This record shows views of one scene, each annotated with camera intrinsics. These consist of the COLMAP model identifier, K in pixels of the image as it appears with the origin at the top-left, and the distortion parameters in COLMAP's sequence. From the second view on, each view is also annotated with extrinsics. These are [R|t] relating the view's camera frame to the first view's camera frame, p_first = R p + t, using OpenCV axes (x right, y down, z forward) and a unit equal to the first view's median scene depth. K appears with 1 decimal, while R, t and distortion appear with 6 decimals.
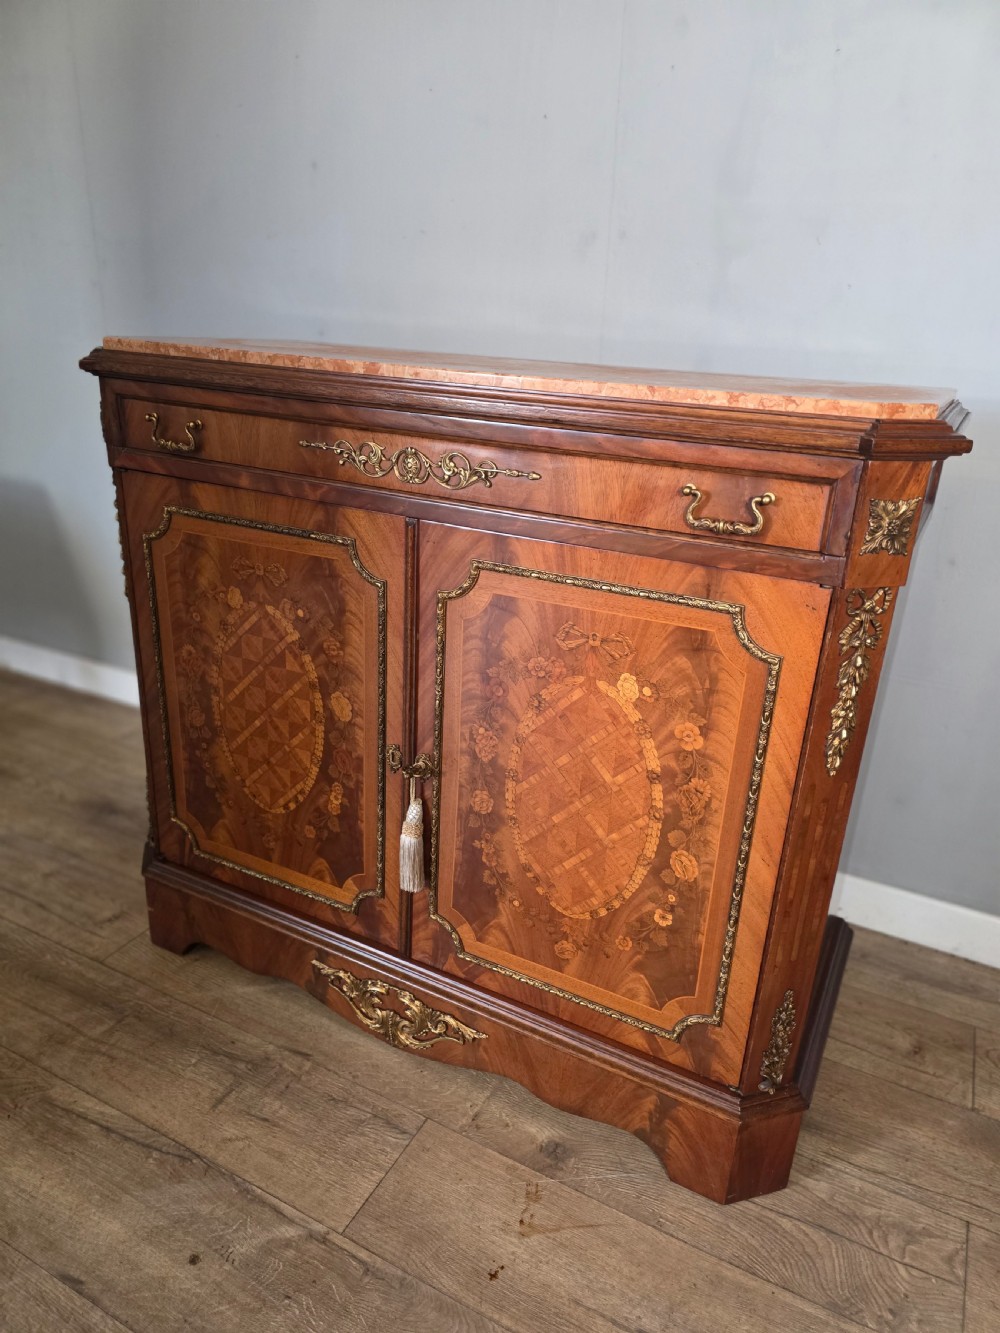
lens RADIAL K [[899.6, 0, 502.7], [0, 899.6, 675.8], [0, 0, 1]] dist [0.066228, -0.070053]
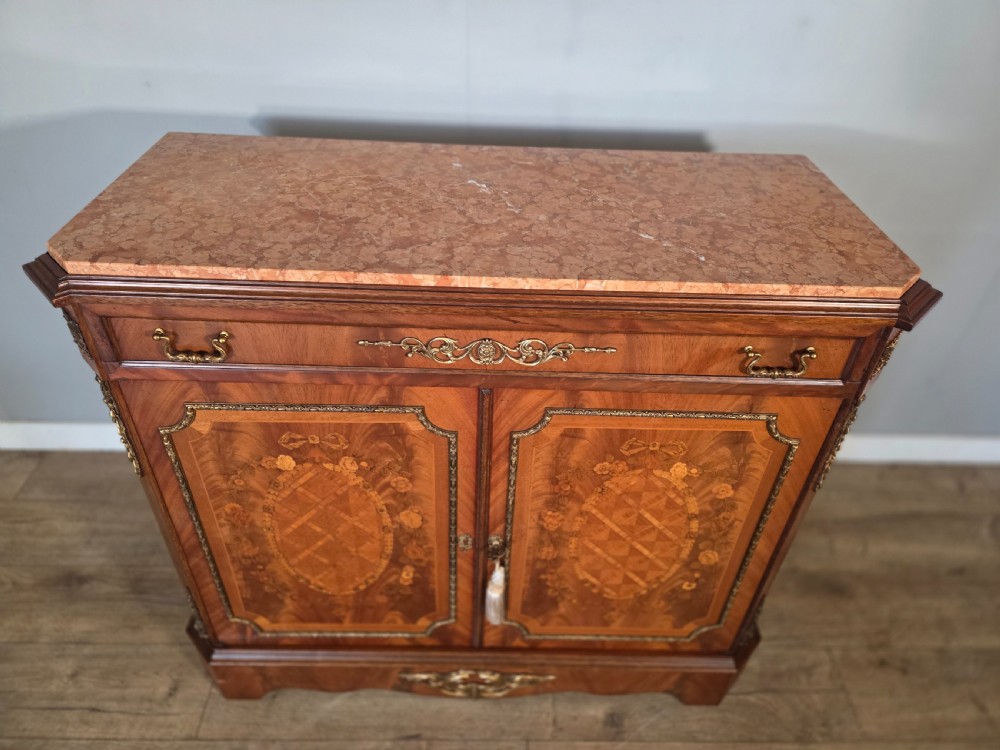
lens RADIAL K [[674.8, 0, 493.3], [0, 674.8, 370.5], [0, 0, 1]] dist [0.066228, -0.070053]
pose [[0.884404, -0.301709, 0.356091, -0.363150], [0.179544, 0.924183, 0.337120, -0.448630], [-0.430805, -0.234216, 0.871522, 0.252688]]
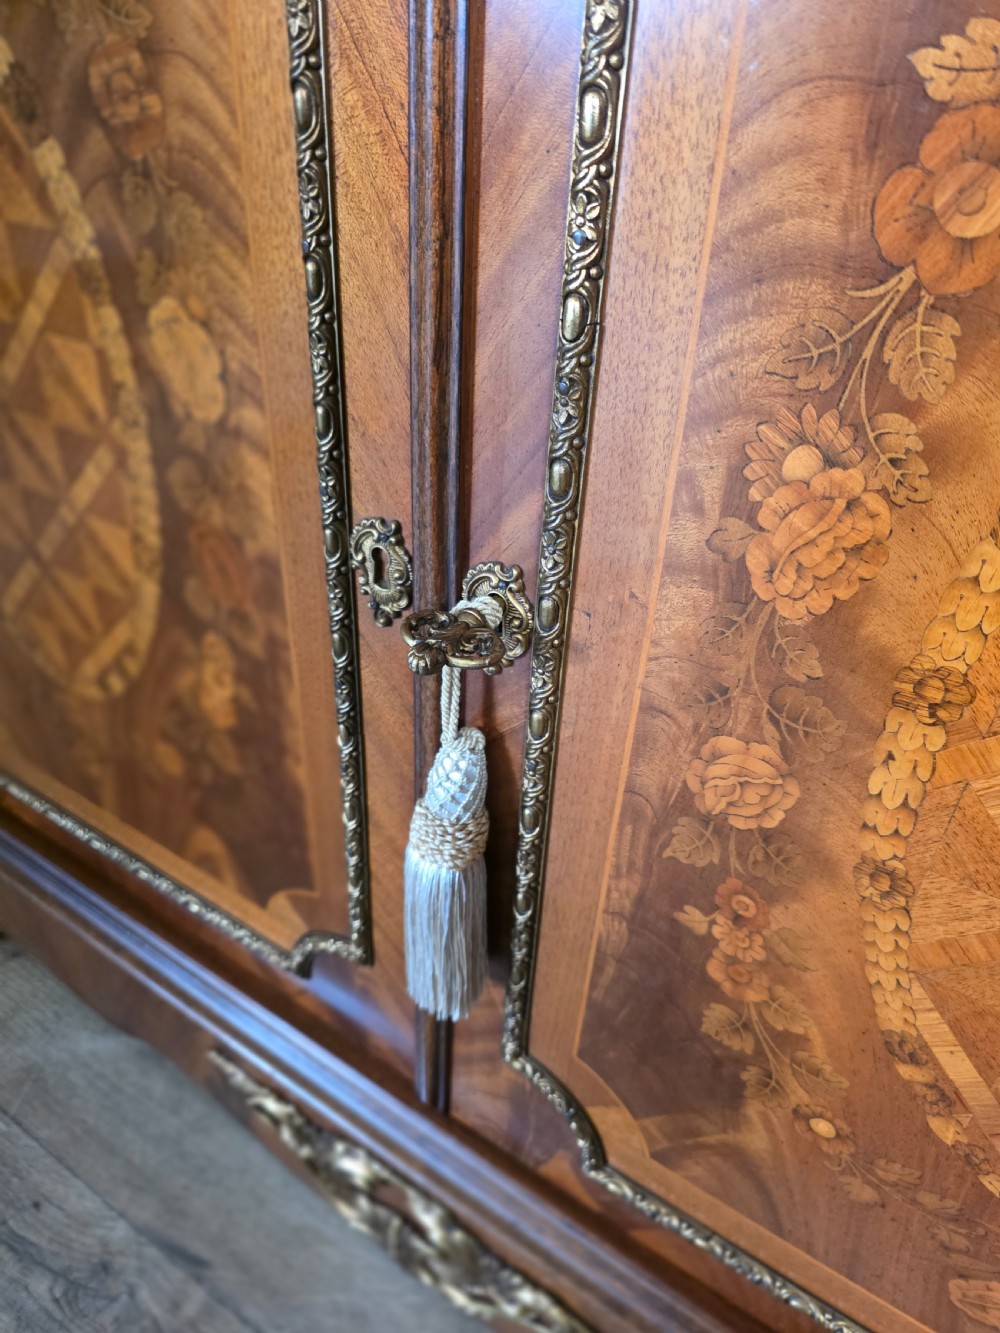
lens RADIAL K [[899.6, 0, 515.7], [0, 899.6, 665.8], [0, 0, 1]] dist [0.066228, -0.070053]
pose [[0.996349, 0.051946, -0.067747, -0.067336], [-0.034631, 0.971276, 0.235421, 0.058392], [0.078030, -0.232216, 0.969529, 0.785920]]
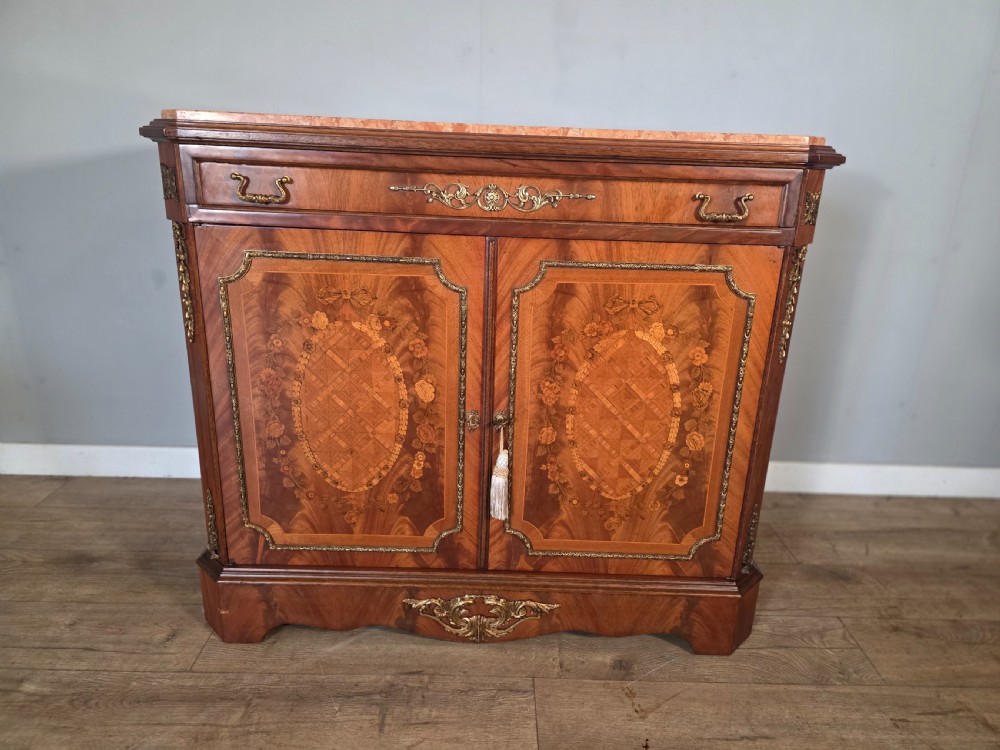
lens RADIAL K [[674.8, 0, 504.7], [0, 674.8, 377.0], [0, 0, 1]] dist [0.066228, -0.070053]
pose [[0.884822, -0.162761, 0.436576, -0.535974], [0.178059, 0.984002, 0.005971, 0.031637], [-0.430563, 0.072453, 0.899648, 0.072319]]
